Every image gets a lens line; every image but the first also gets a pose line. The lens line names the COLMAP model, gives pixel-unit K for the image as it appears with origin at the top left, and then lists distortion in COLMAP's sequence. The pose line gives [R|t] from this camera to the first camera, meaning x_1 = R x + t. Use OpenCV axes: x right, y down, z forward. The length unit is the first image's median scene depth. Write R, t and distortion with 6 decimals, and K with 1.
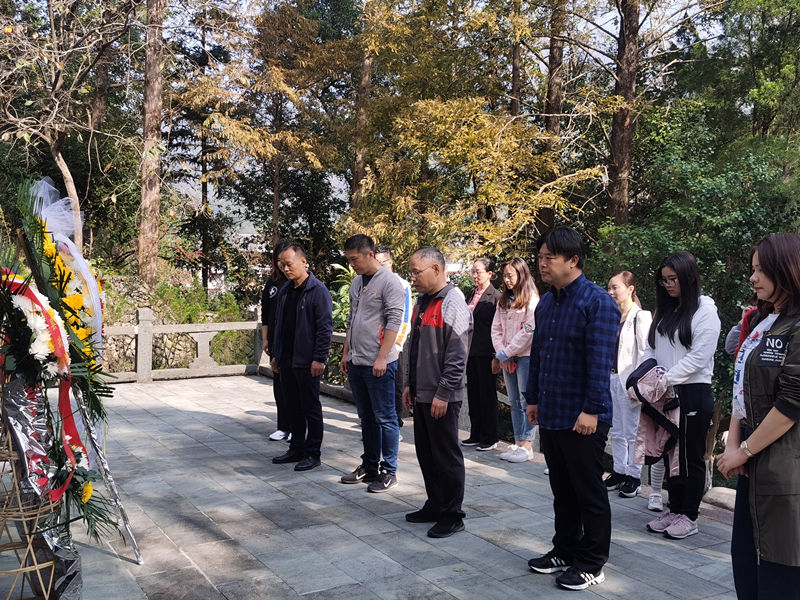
lens RADIAL K [[856.9, 0, 397.9], [0, 856.9, 296.3], [0, 0, 1]] dist [0.052806, 0.000000]
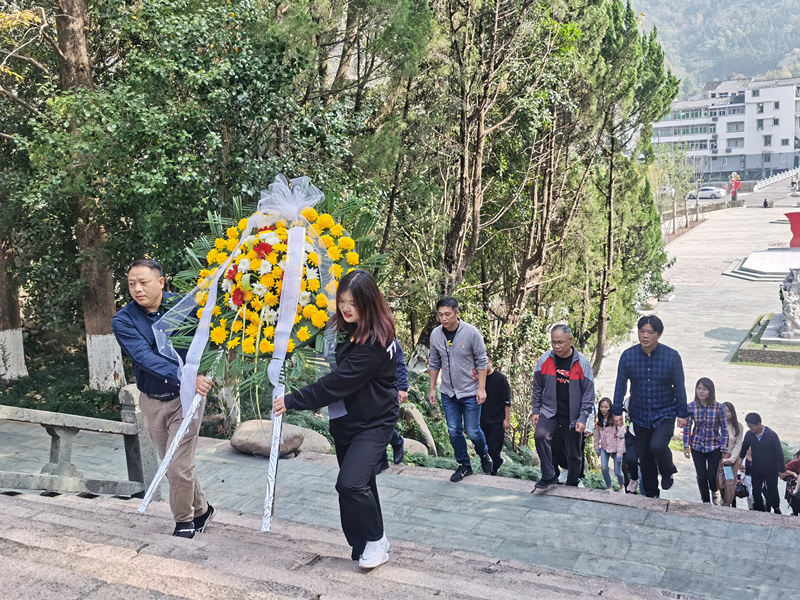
lens RADIAL K [[856.9, 0, 398.0], [0, 856.9, 300.1], [0, 0, 1]] dist [0.052806, 0.000000]
pose [[0.846783, -0.164690, 0.505802, 0.108927], [0.096525, 0.982653, 0.158356, -0.001374], [-0.523107, -0.085271, 0.847990, 0.276901]]
